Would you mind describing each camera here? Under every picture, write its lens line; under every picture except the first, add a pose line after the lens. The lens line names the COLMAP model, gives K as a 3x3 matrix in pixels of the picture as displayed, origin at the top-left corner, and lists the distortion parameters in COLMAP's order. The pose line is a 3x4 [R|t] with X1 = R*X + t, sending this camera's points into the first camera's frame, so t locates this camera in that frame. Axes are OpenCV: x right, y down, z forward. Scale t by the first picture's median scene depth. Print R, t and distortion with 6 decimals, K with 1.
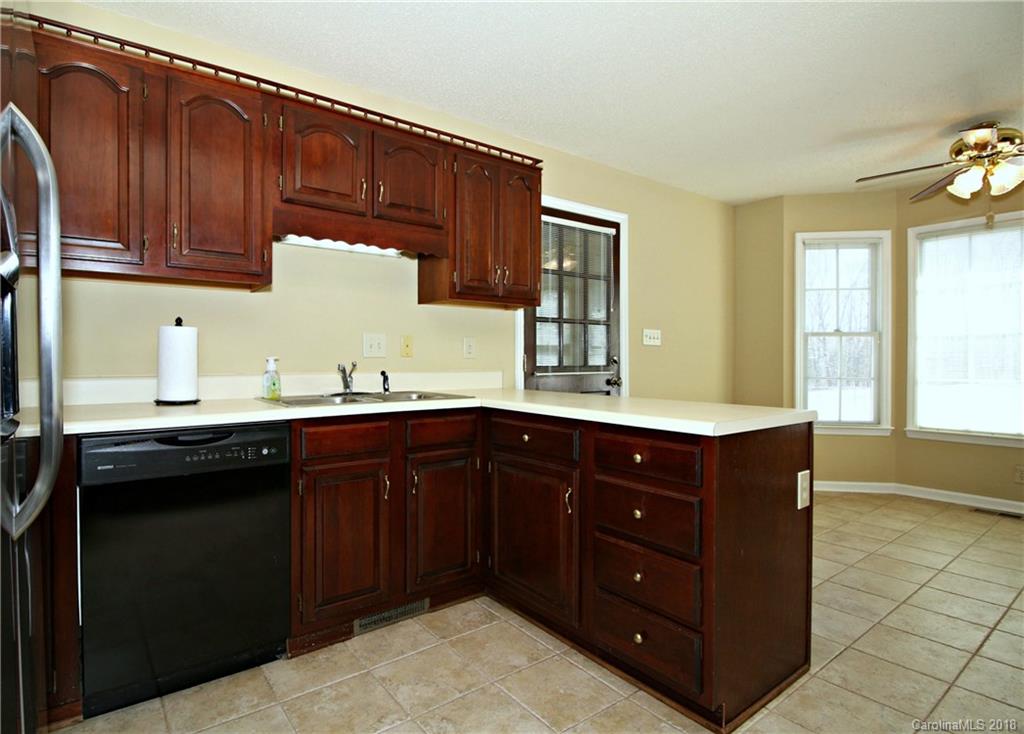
lens RADIAL K [[531.5, 0, 464.9], [0, 531.5, 363.3], [0, 0, 1]] dist [0.001744, -0.012490]
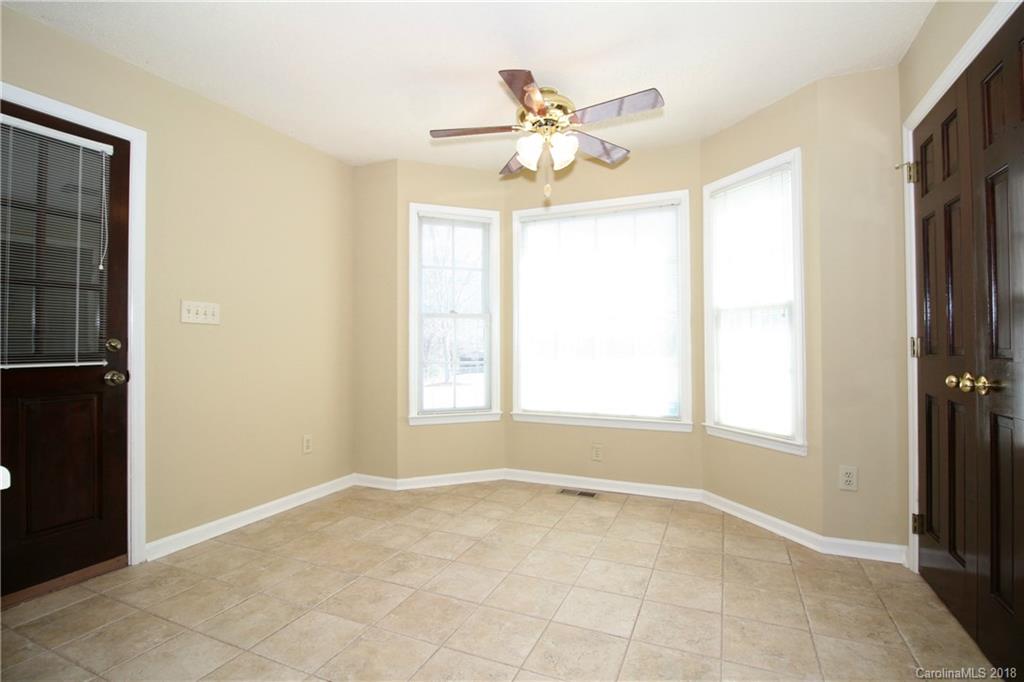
lens RADIAL K [[478.5, 0, 511.4], [0, 478.5, 337.1], [0, 0, 1]] dist [-0.023158, -0.000114]
pose [[0.862784, 0.004366, 0.505554, 0.623831], [0.006328, 0.999791, -0.019433, 0.000018], [-0.505533, 0.019966, 0.862576, 0.369839]]
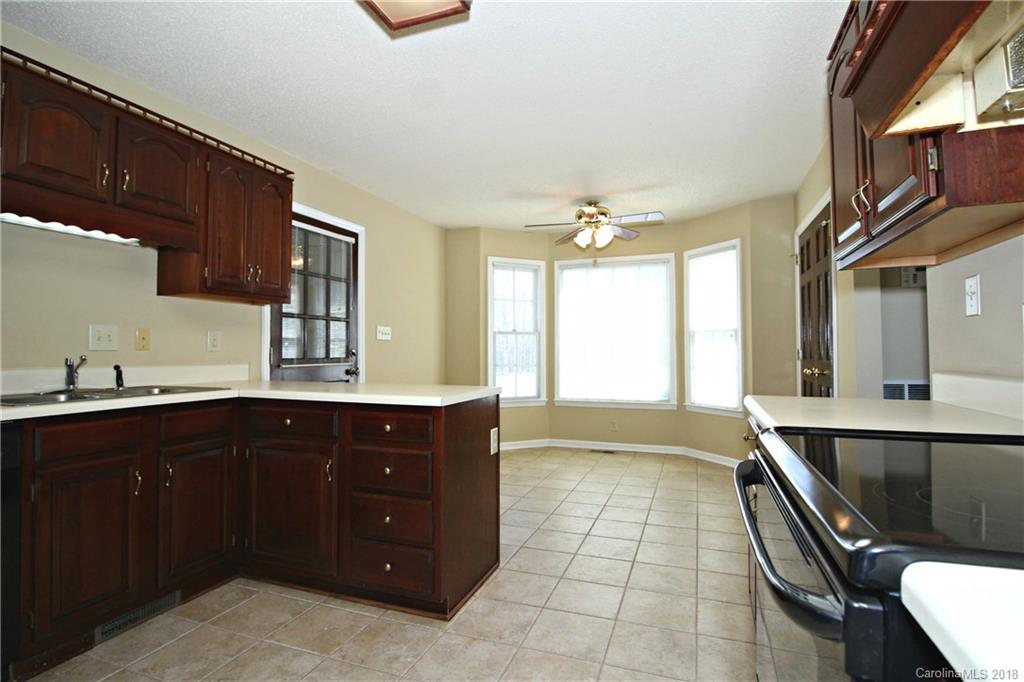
lens RADIAL K [[513.5, 0, 508.4], [0, 513.5, 337.1], [0, 0, 1]] dist [-0.001272, -0.000190]
pose [[0.826263, 0.014454, 0.563099, -0.094748], [0.005345, 0.999424, -0.033498, -0.001023], [-0.563259, 0.030688, 0.825710, -0.144380]]
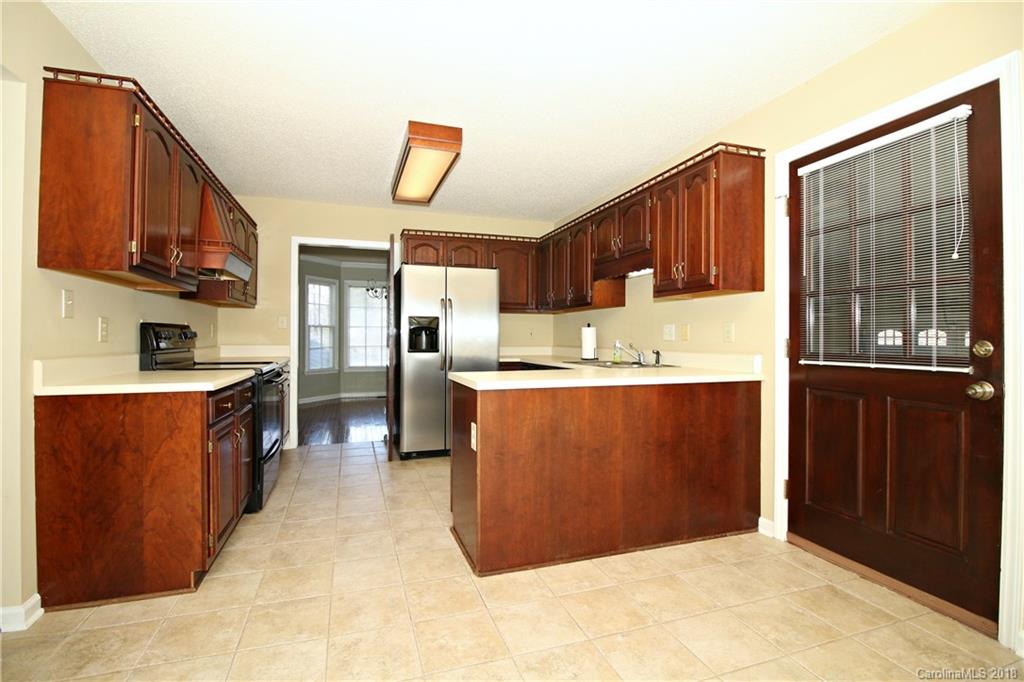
lens RADIAL K [[478.5, 0, 511.4], [0, 478.5, 337.1], [0, 0, 1]] dist [-0.023158, -0.000114]
pose [[-0.288470, -0.005529, -0.957473, 1.297026], [-0.013310, 0.999910, -0.001763, -0.013560], [0.957396, 0.012236, -0.288518, 1.040069]]
